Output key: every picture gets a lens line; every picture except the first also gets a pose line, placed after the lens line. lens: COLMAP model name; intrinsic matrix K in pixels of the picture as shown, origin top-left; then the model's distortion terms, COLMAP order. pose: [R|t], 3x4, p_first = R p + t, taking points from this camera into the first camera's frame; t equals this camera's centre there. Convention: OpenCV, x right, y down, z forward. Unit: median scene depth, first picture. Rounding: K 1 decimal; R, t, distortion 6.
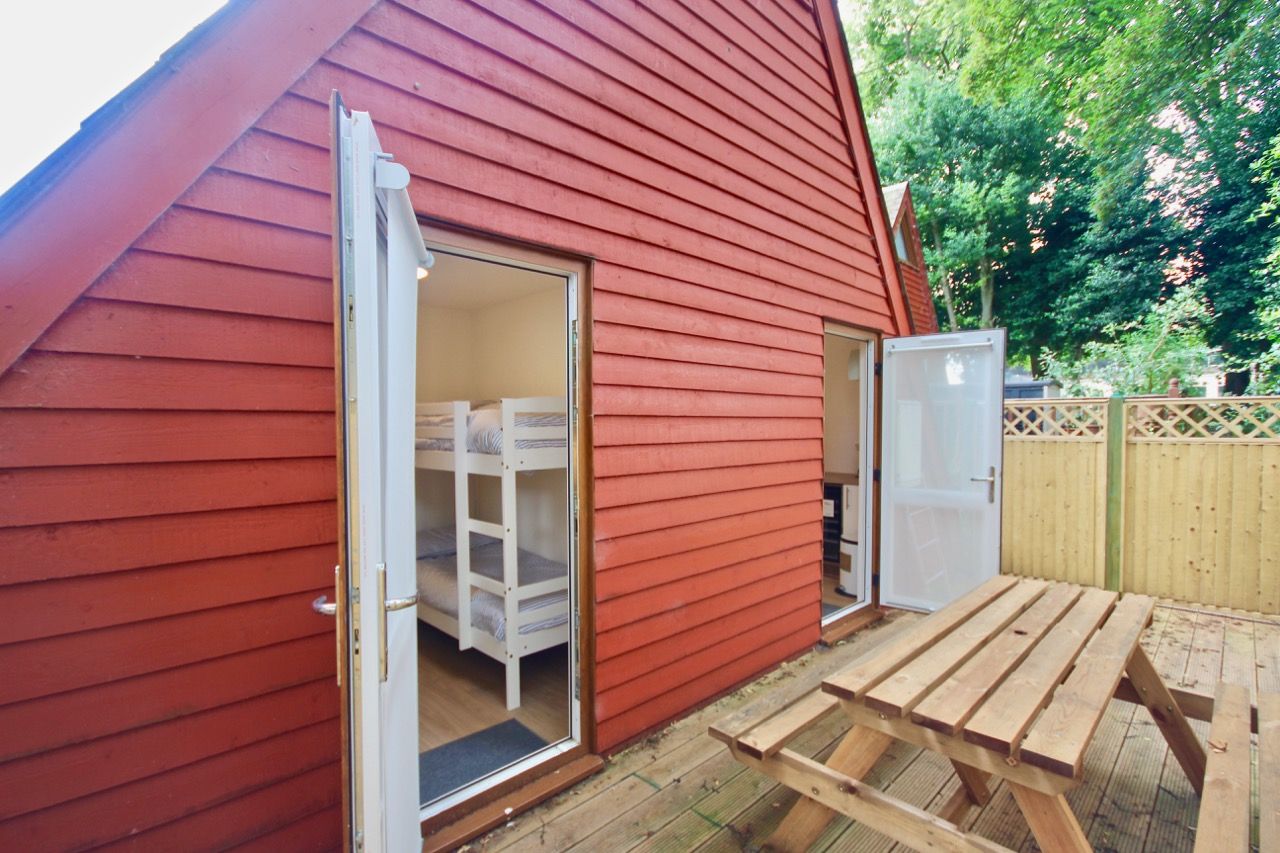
lens RADIAL K [[585.9, 0, 646.8], [0, 585.9, 432.3], [0, 0, 1]] dist [-0.003070, 0.000005]
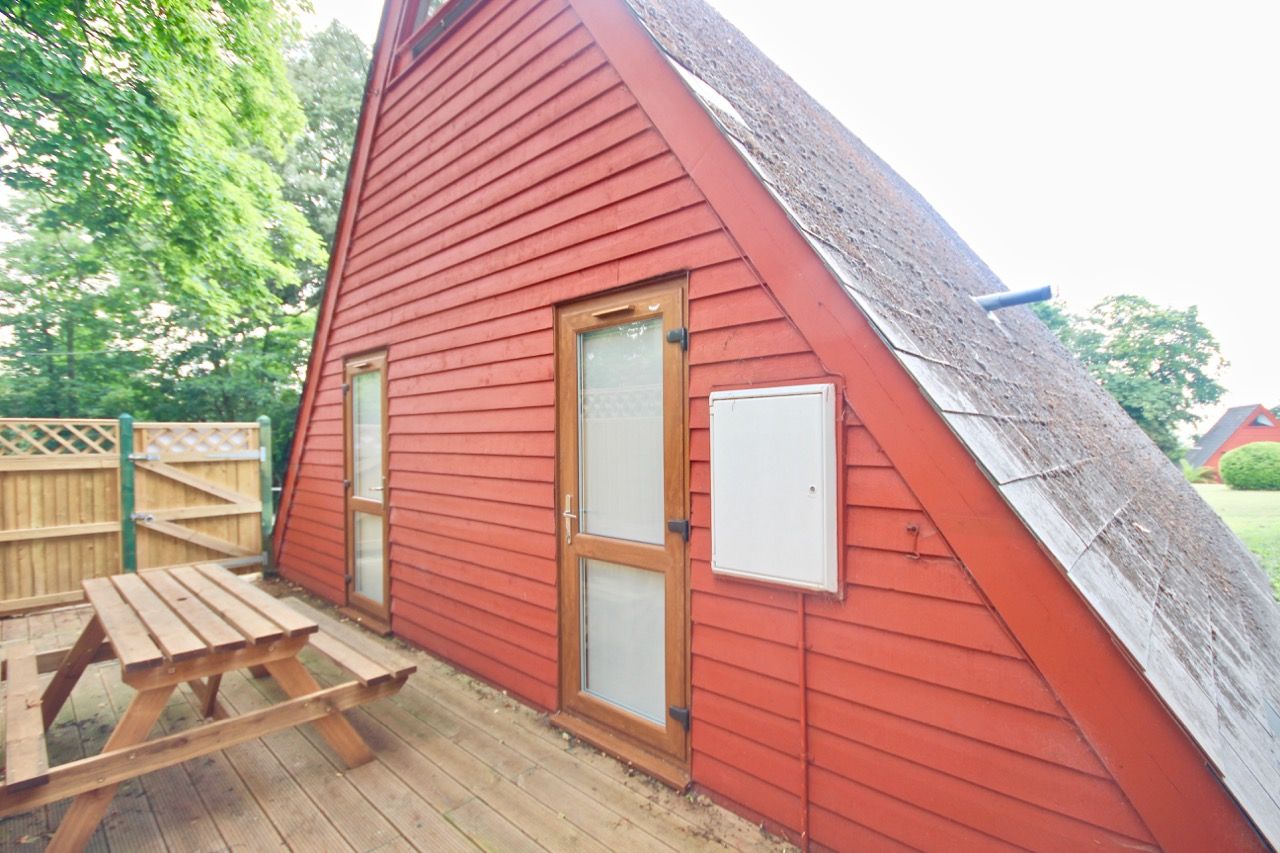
lens RADIAL K [[585.9, 0, 638.9], [0, 585.9, 435.8], [0, 0, 1]] dist [-0.003070, 0.000005]
pose [[0.045022, -0.001371, -0.998985, 1.727434], [-0.009547, 0.999953, -0.001802, -0.029064], [0.998940, 0.009618, 0.045007, 1.698415]]
